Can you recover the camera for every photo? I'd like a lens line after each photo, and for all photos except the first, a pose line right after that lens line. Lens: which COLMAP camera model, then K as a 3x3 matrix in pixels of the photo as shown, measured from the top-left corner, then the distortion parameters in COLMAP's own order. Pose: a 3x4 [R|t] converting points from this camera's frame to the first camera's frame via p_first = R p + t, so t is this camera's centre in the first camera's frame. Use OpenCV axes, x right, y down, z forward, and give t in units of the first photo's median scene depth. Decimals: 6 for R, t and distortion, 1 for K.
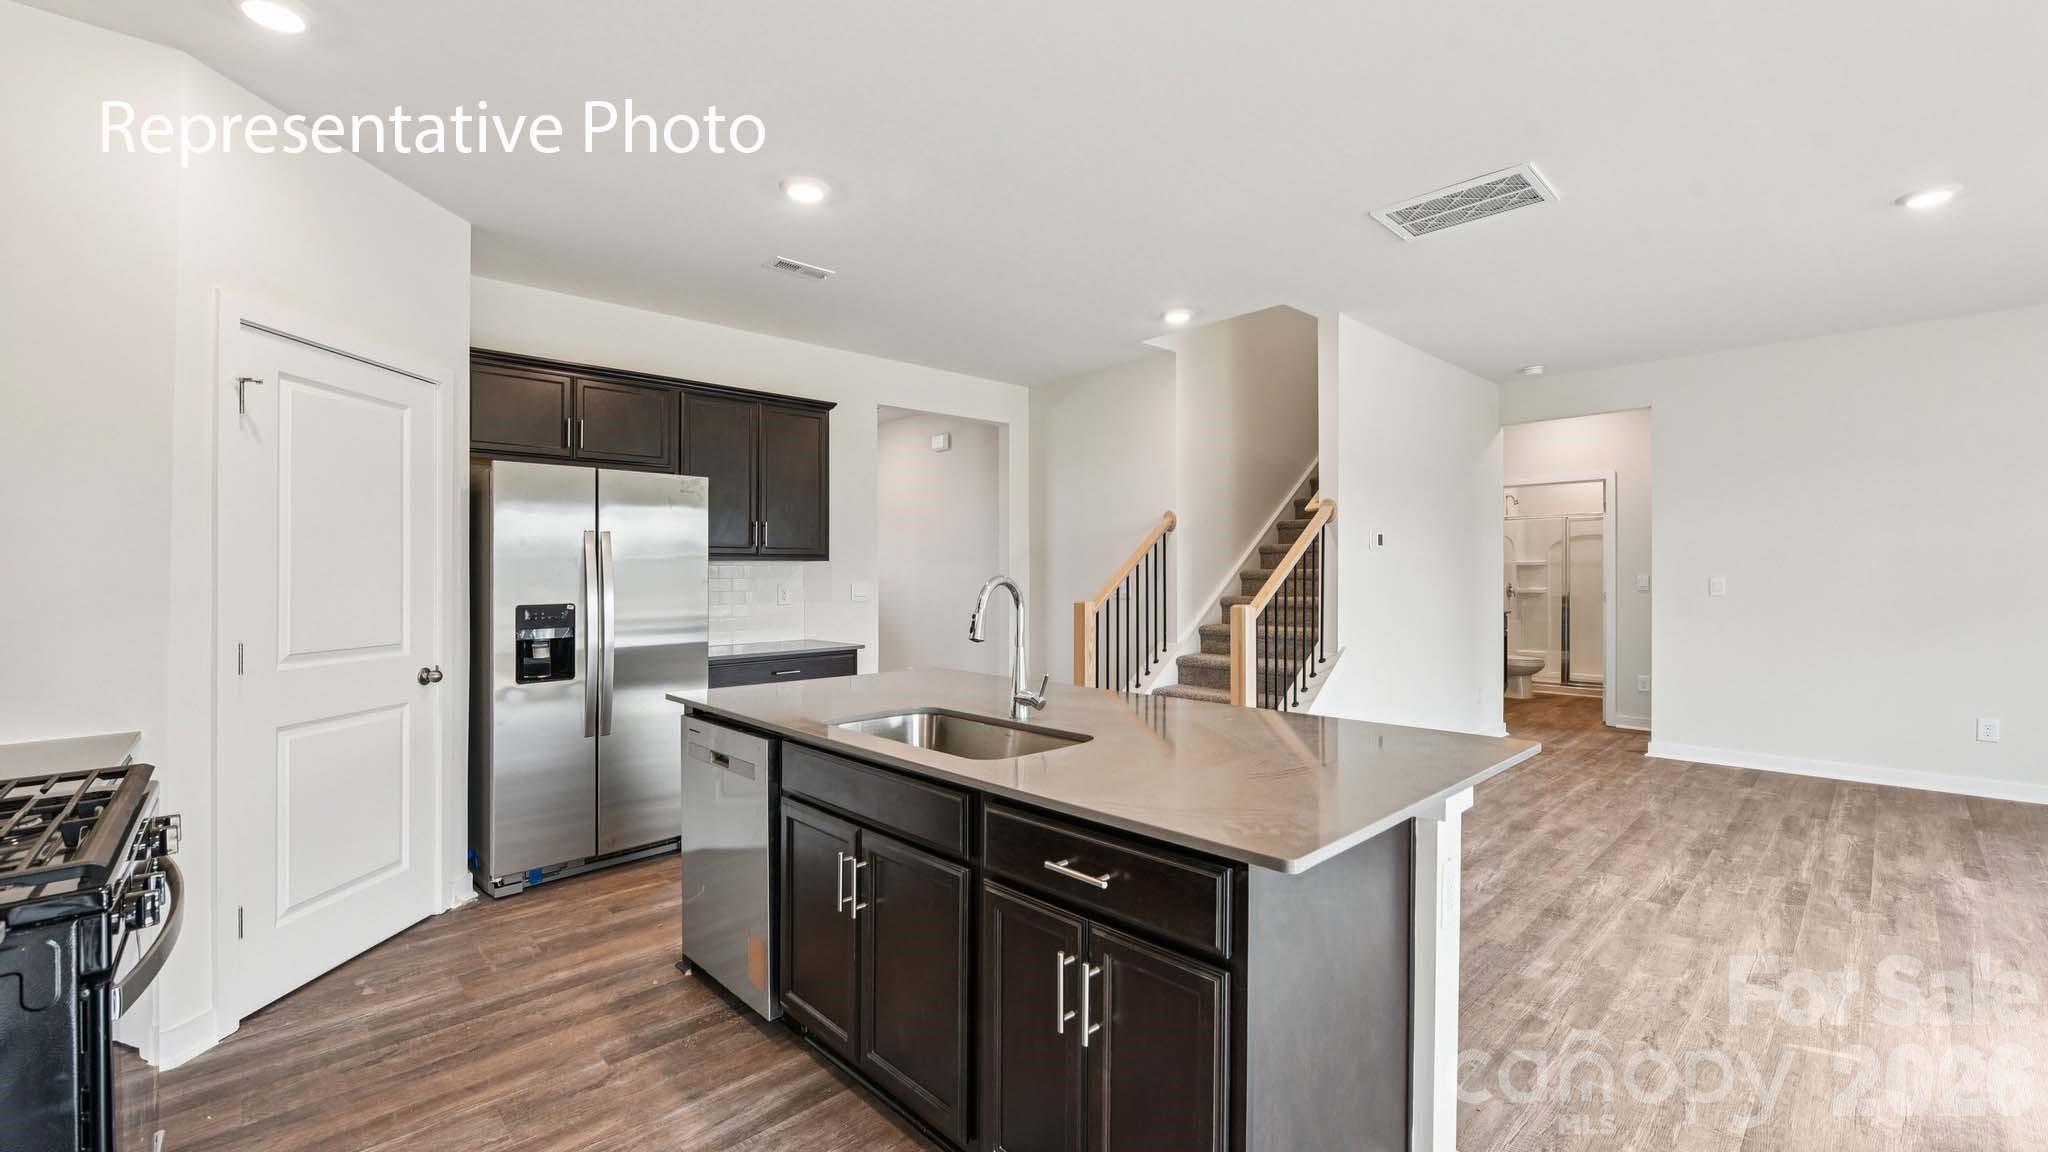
lens RADIAL K [[827.0, 0, 1030.2], [0, 827.0, 603.9], [0, 0, 1]] dist [-0.018075, -0.000443]
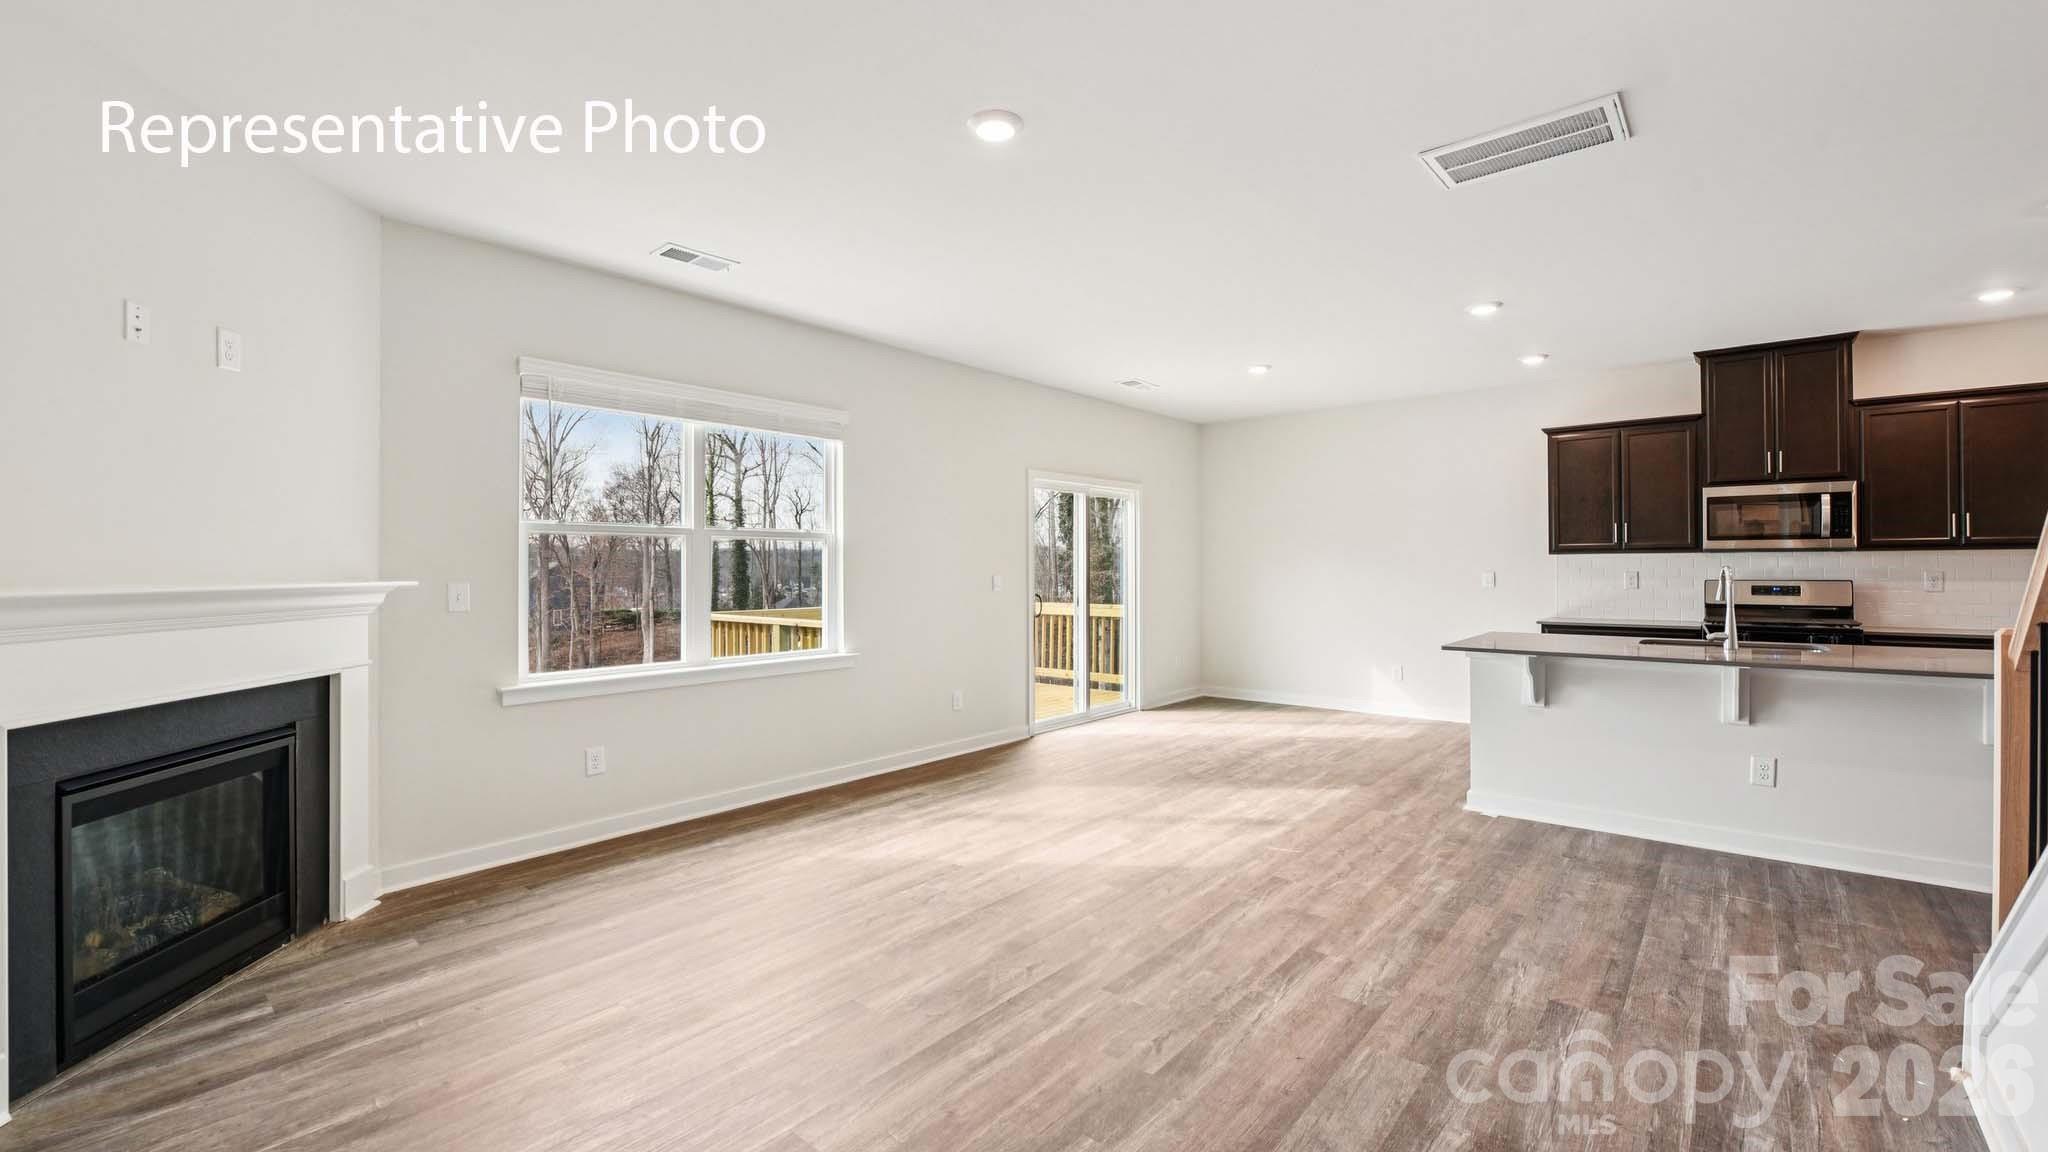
lens RADIAL K [[847.8, 0, 1030.1], [0, 847.8, 567.8], [0, 0, 1]] dist [-0.002977, -0.000250]
pose [[-0.993344, 0.011468, -0.114609, 1.153656], [0.007856, 0.999460, 0.031919, -0.069449], [0.114913, 0.030806, -0.992898, 1.818578]]
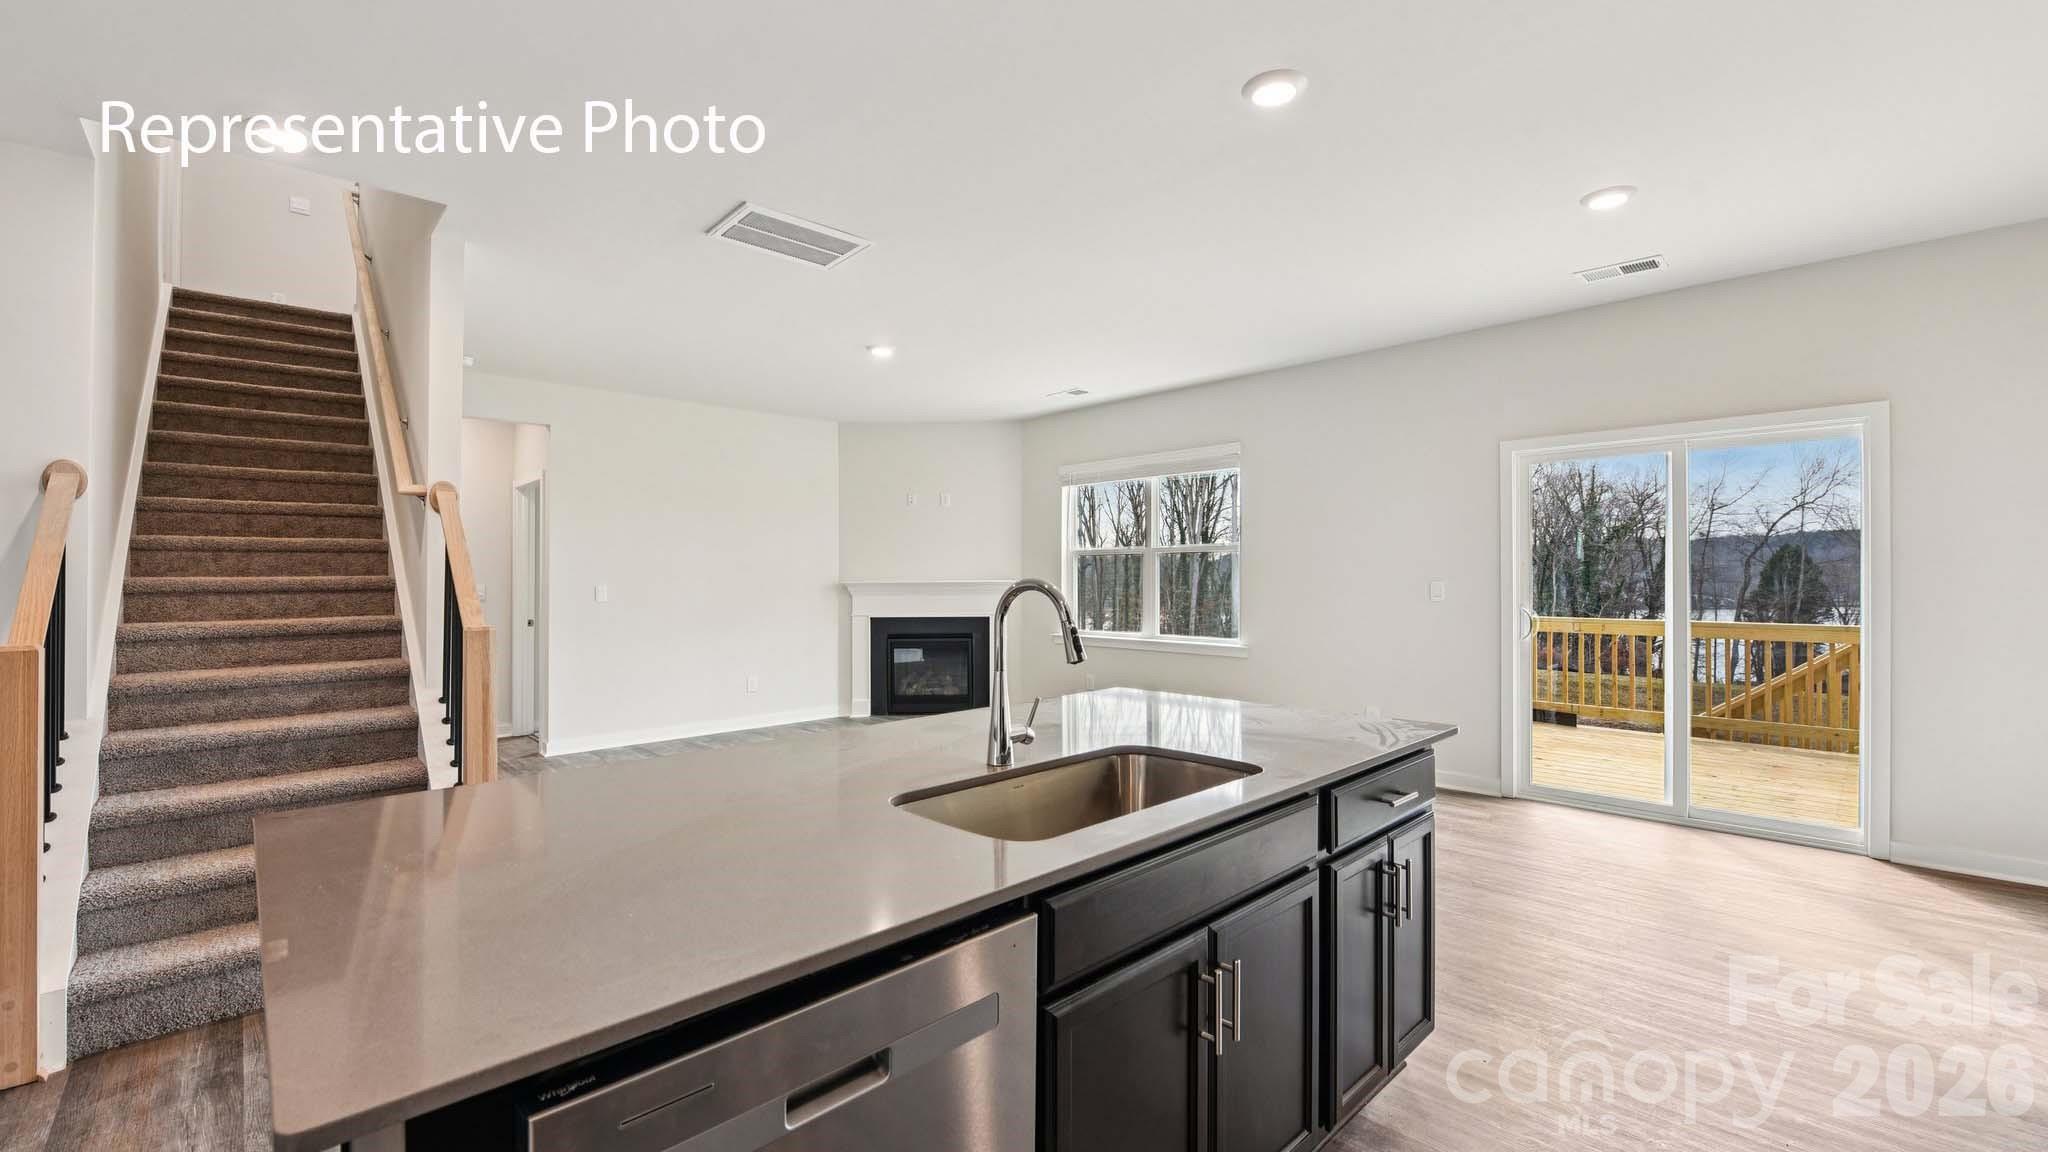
lens RADIAL K [[849.8, 0, 1020.6], [0, 849.8, 582.9], [0, 0, 1]] dist [-0.018264, -0.000091]
pose [[0.003706, -0.001782, 0.999992, -0.566629], [0.039023, 0.999237, 0.001636, -0.022515], [-0.999231, 0.039017, 0.003773, 0.688095]]
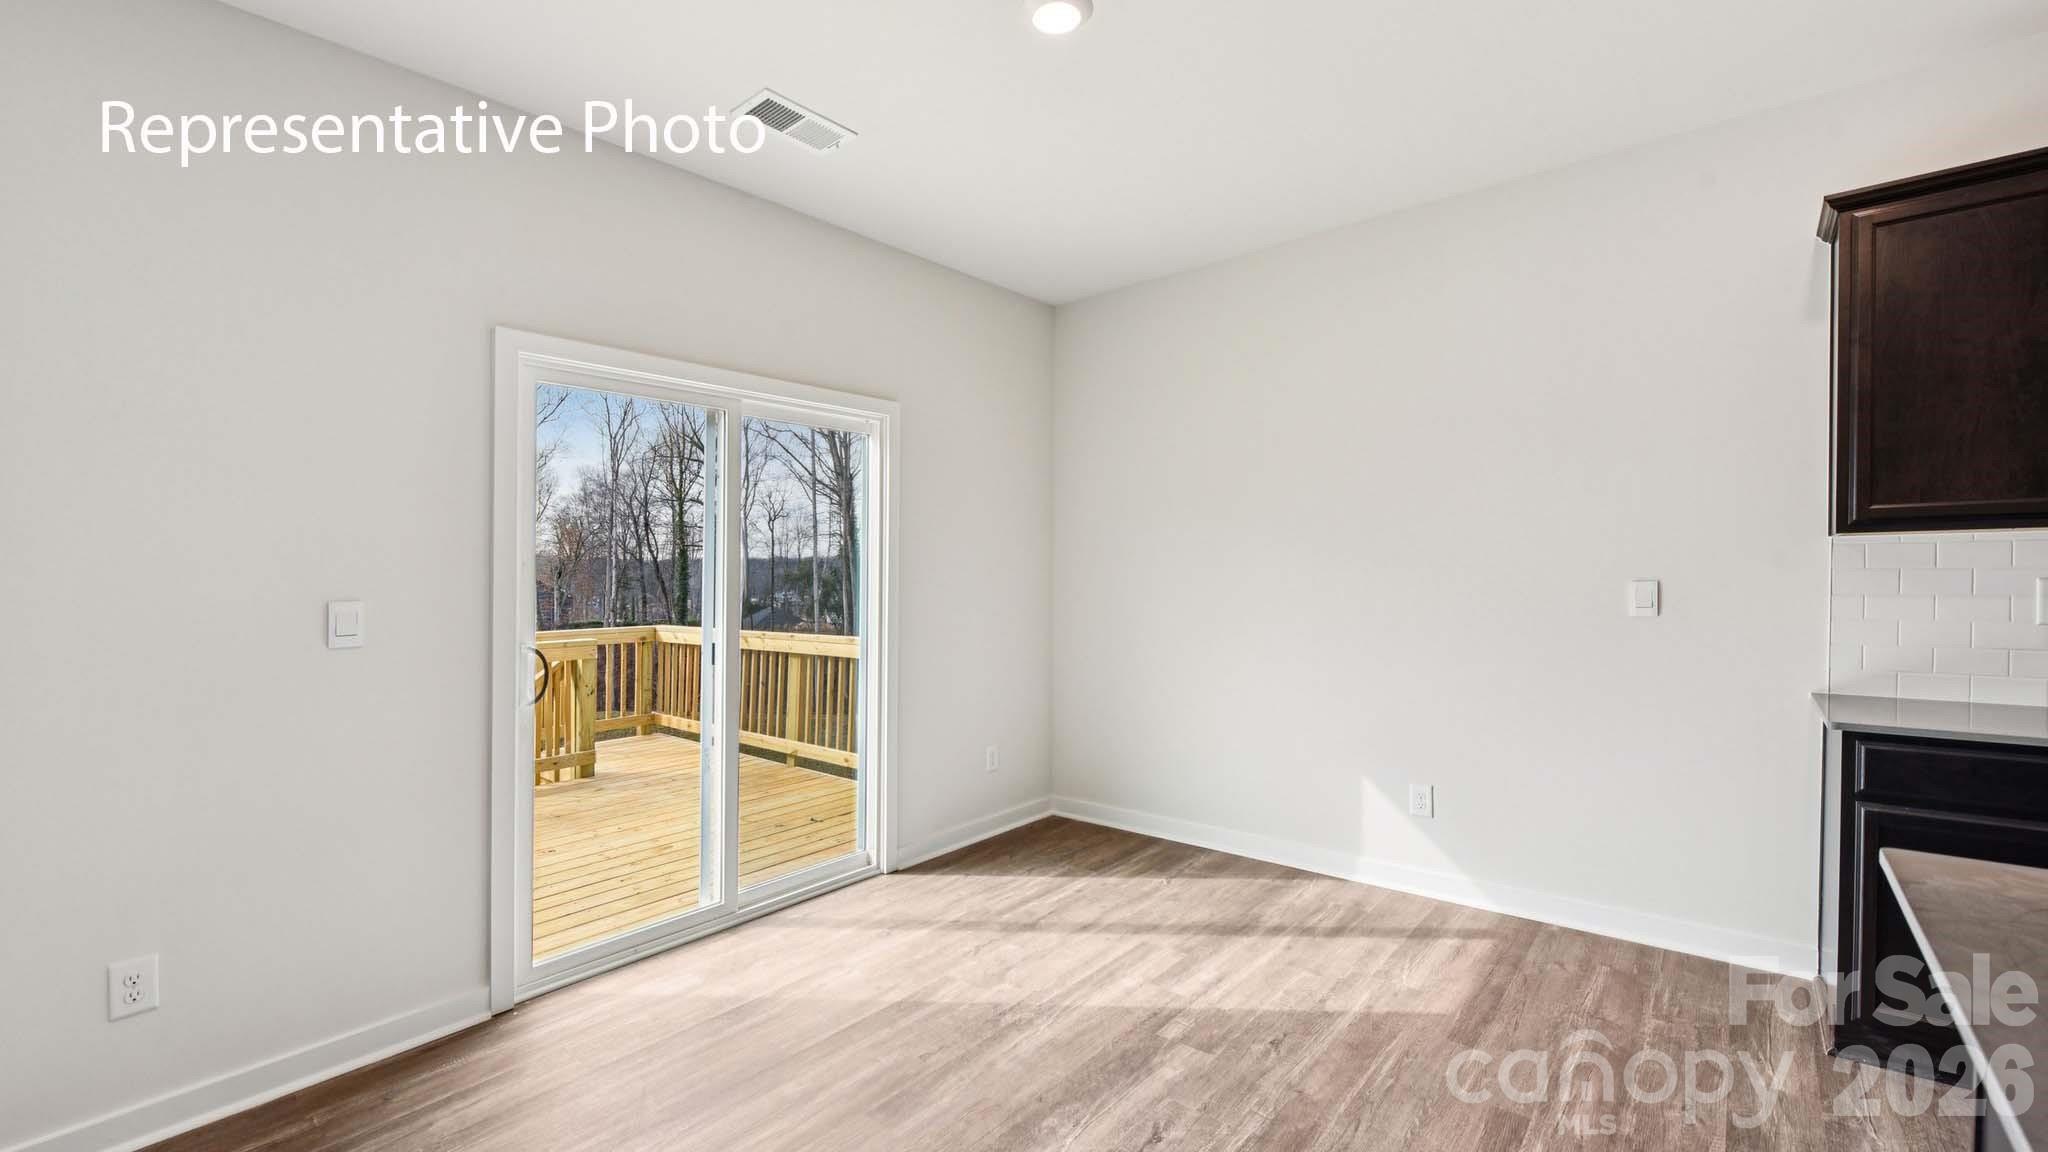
lens RADIAL K [[849.8, 0, 1020.6], [0, 849.8, 582.9], [0, 0, 1]] dist [-0.018264, -0.000091]
pose [[-0.995603, 0.020490, -0.091405, 0.505631], [0.016755, 0.999000, 0.041444, -0.026991], [0.092162, 0.039730, -0.994951, 0.661902]]
